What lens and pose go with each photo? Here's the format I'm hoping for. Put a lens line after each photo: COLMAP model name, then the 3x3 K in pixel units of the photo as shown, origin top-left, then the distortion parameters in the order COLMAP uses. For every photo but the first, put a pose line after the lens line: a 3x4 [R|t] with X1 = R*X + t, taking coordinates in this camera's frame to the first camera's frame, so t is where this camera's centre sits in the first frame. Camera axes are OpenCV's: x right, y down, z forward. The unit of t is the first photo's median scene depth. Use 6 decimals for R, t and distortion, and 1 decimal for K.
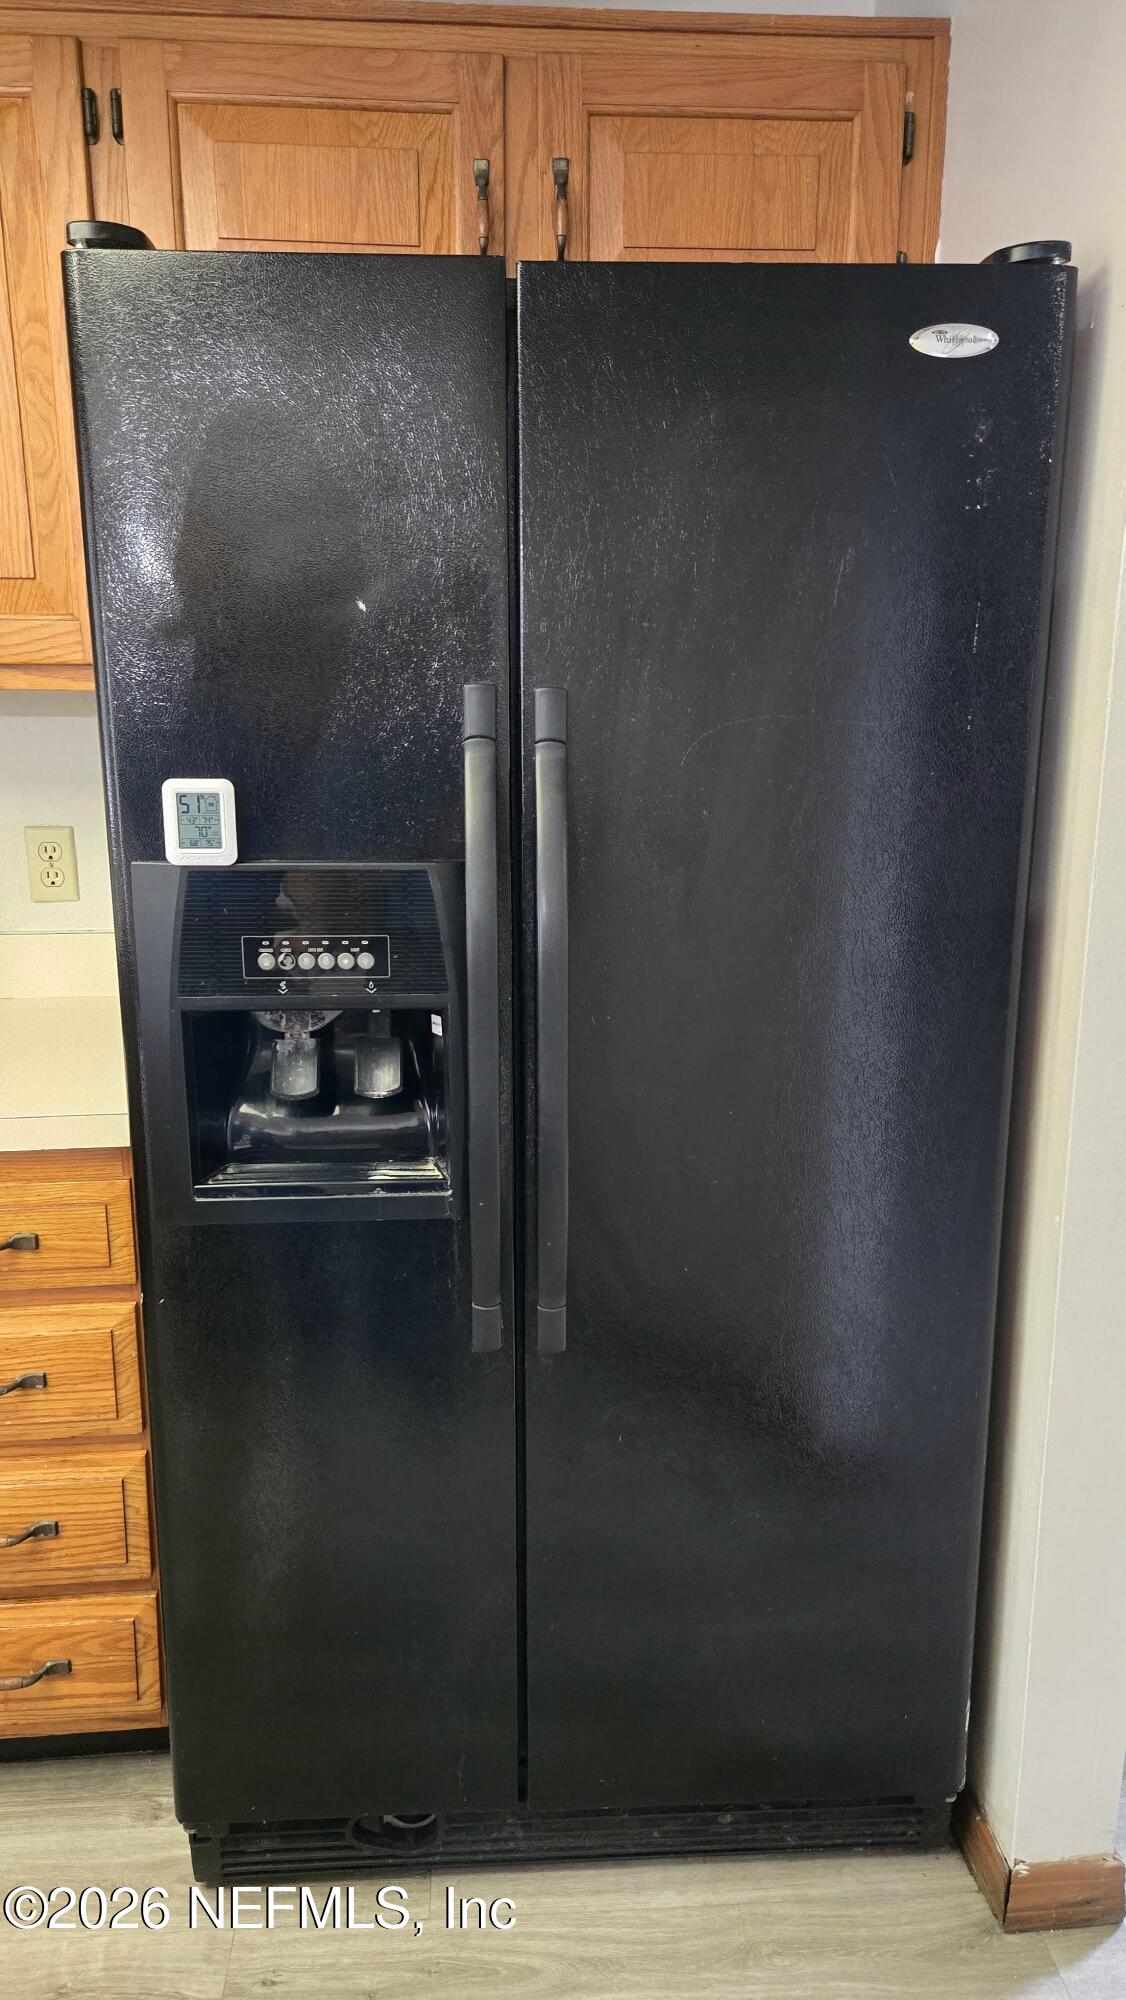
lens RADIAL K [[1321.1, 0, 563.0], [0, 1321.1, 1000.0], [0, 0, 1]] dist [0.000337, 0.000032]
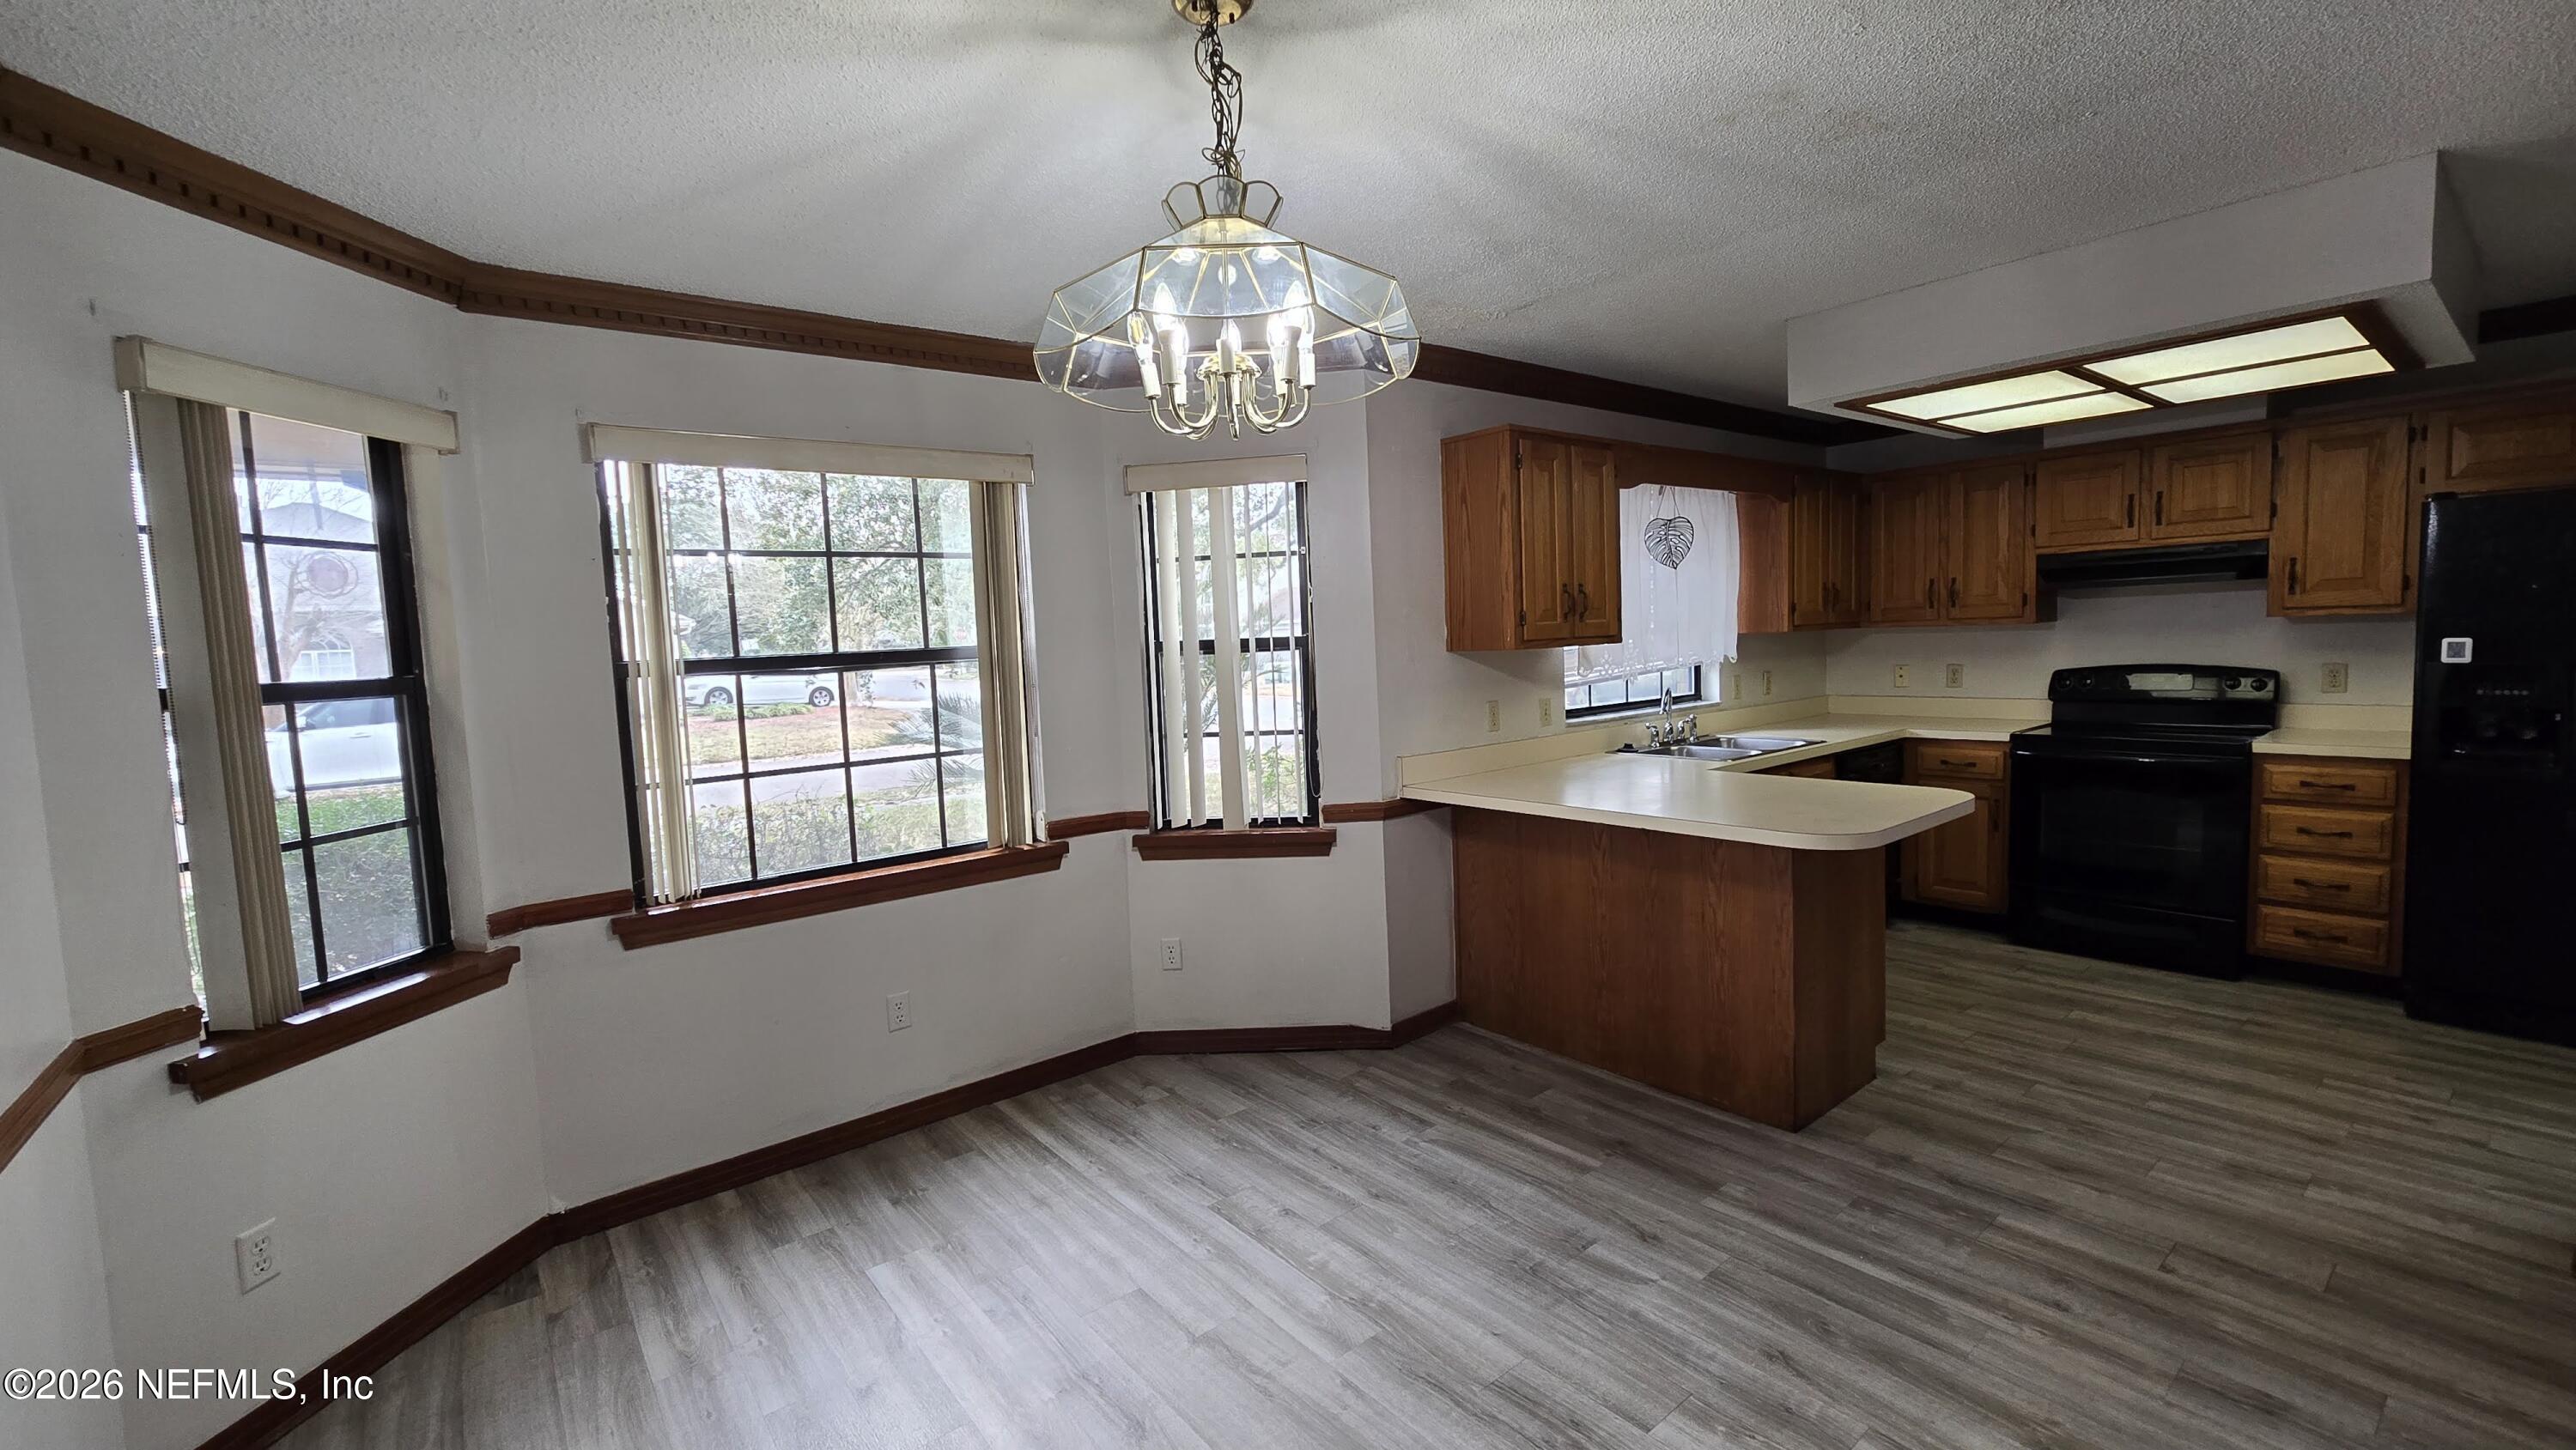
lens RADIAL K [[1058.0, 0, 1281.3], [0, 1058.0, 714.9], [0, 0, 1]] dist [-0.001693, 0.002155]
pose [[0.546041, 0.037817, -0.836904, 0.309654], [-0.150729, 0.987113, -0.053740, 0.532730], [0.824087, 0.155490, 0.544705, -2.497674]]
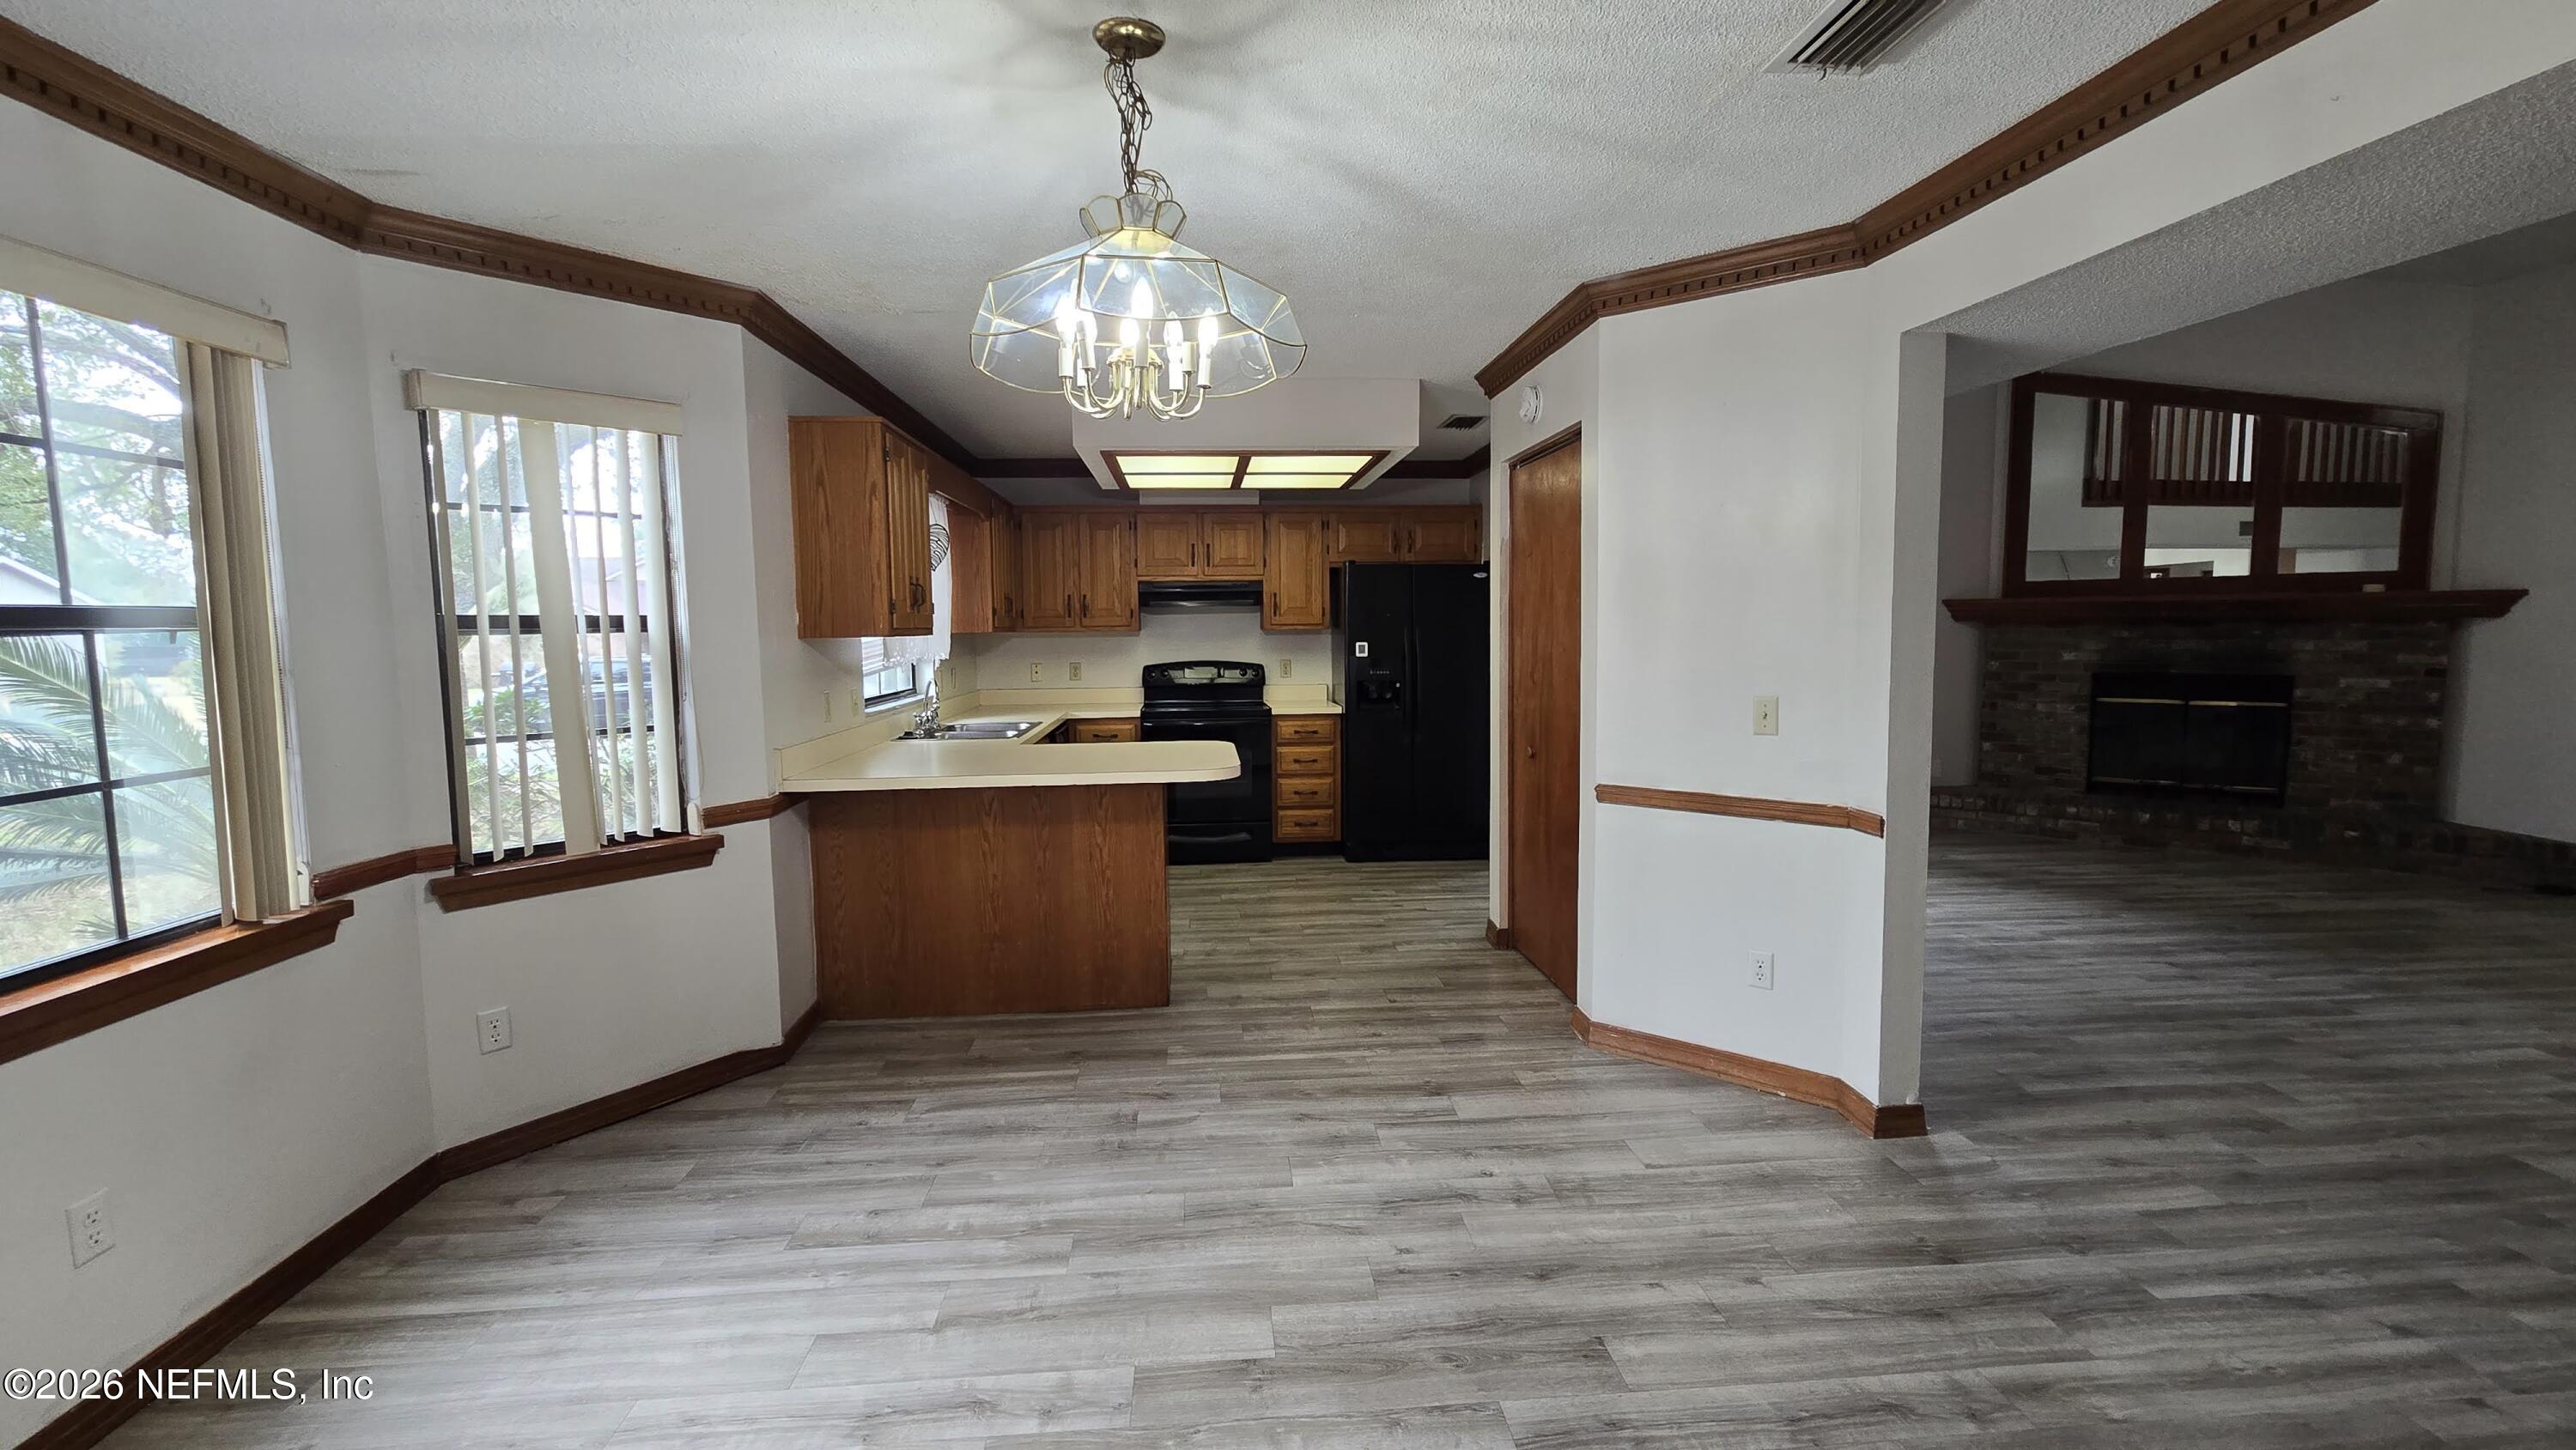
lens RADIAL K [[1058.0, 0, 1281.3], [0, 1058.0, 714.9], [0, 0, 1]] dist [-0.001693, 0.002155]
pose [[0.999771, -0.011862, -0.017835, -0.463841], [0.009142, 0.989317, -0.145494, 0.727259], [0.019370, 0.145298, 0.989198, -3.181649]]
